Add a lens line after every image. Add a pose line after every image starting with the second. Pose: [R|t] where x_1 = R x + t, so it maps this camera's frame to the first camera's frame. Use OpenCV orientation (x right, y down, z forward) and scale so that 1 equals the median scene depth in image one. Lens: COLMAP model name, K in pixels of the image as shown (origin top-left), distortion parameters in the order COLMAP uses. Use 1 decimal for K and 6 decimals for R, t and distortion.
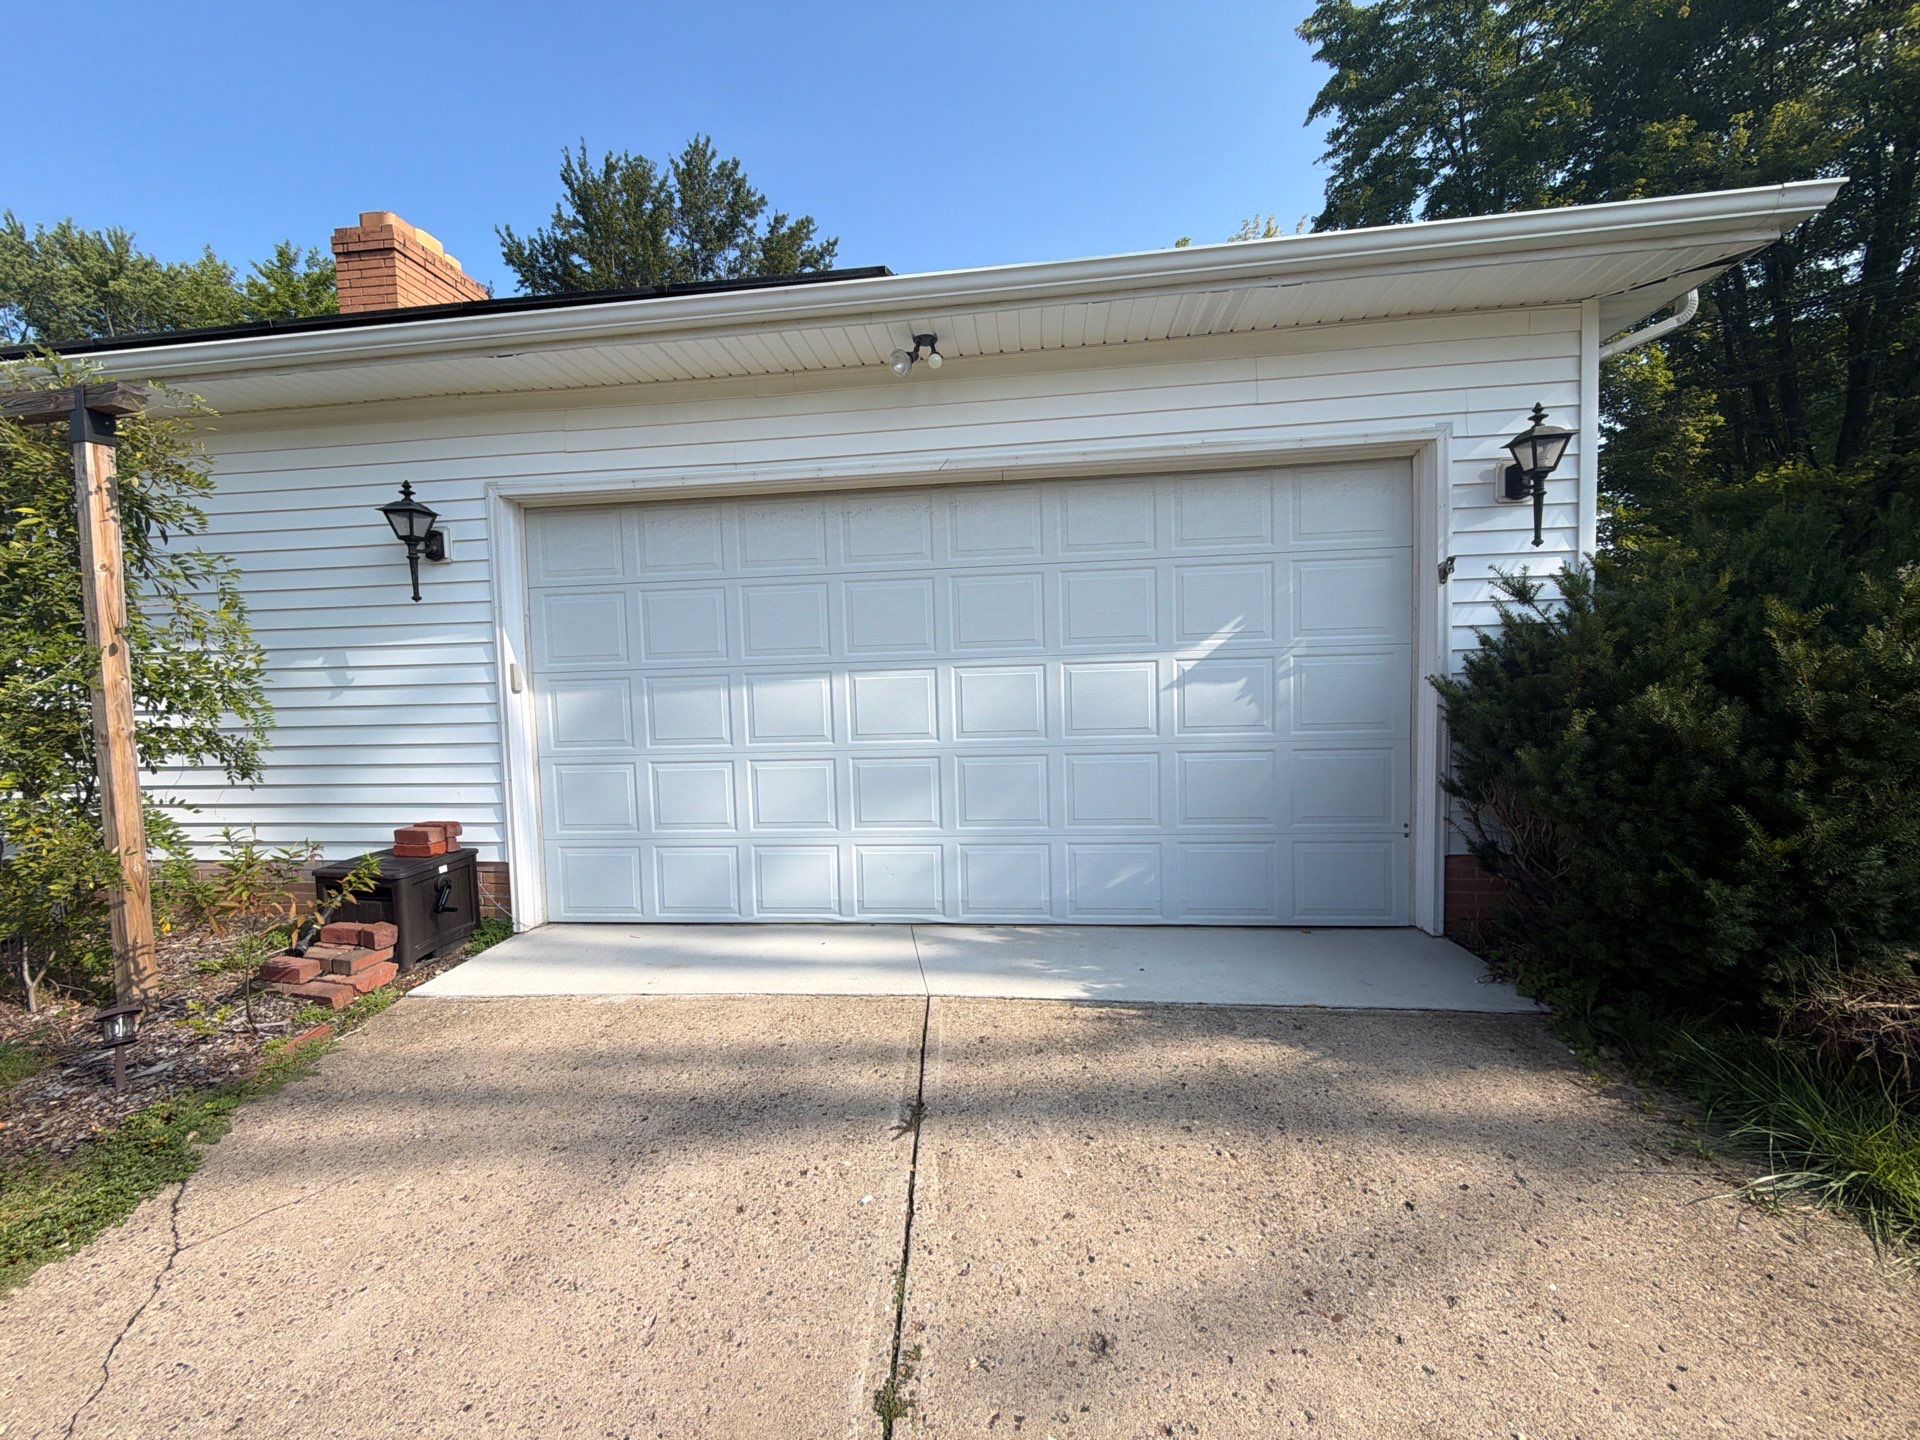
lens RADIAL K [[768.7, 0, 954.6], [0, 768.7, 714.3], [0, 0, 1]] dist [0.013508, -0.003810]
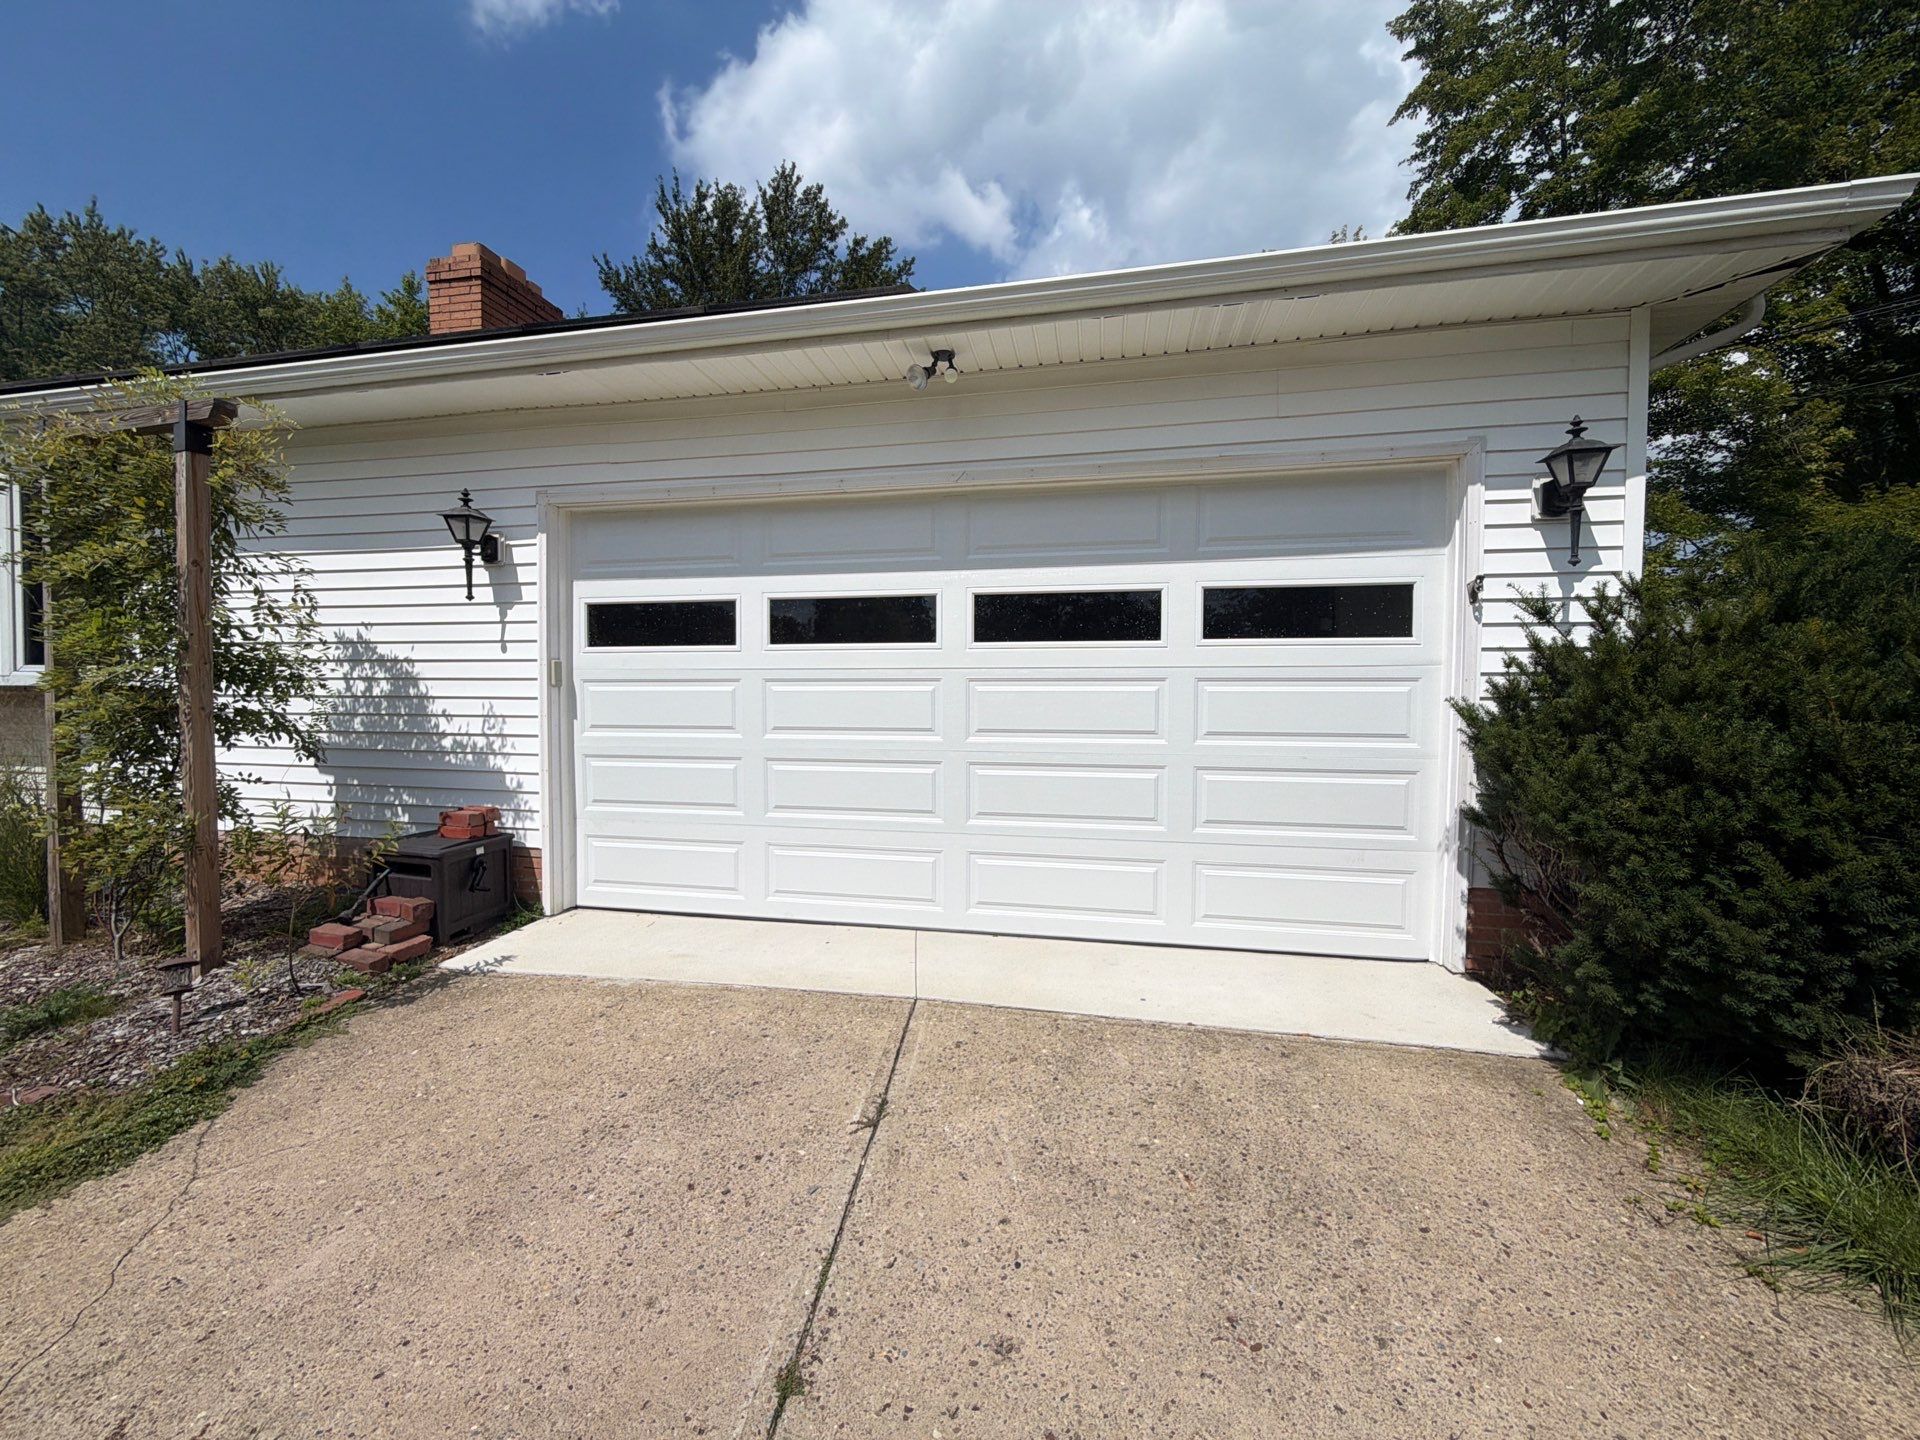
lens RADIAL K [[768.7, 0, 954.6], [0, 768.7, 714.3], [0, 0, 1]] dist [0.013508, -0.003810]
pose [[0.995472, 0.033028, -0.089138, 0.100156], [-0.034580, 0.999275, -0.015922, 0.007228], [0.088547, 0.018932, 0.995892, -0.010249]]
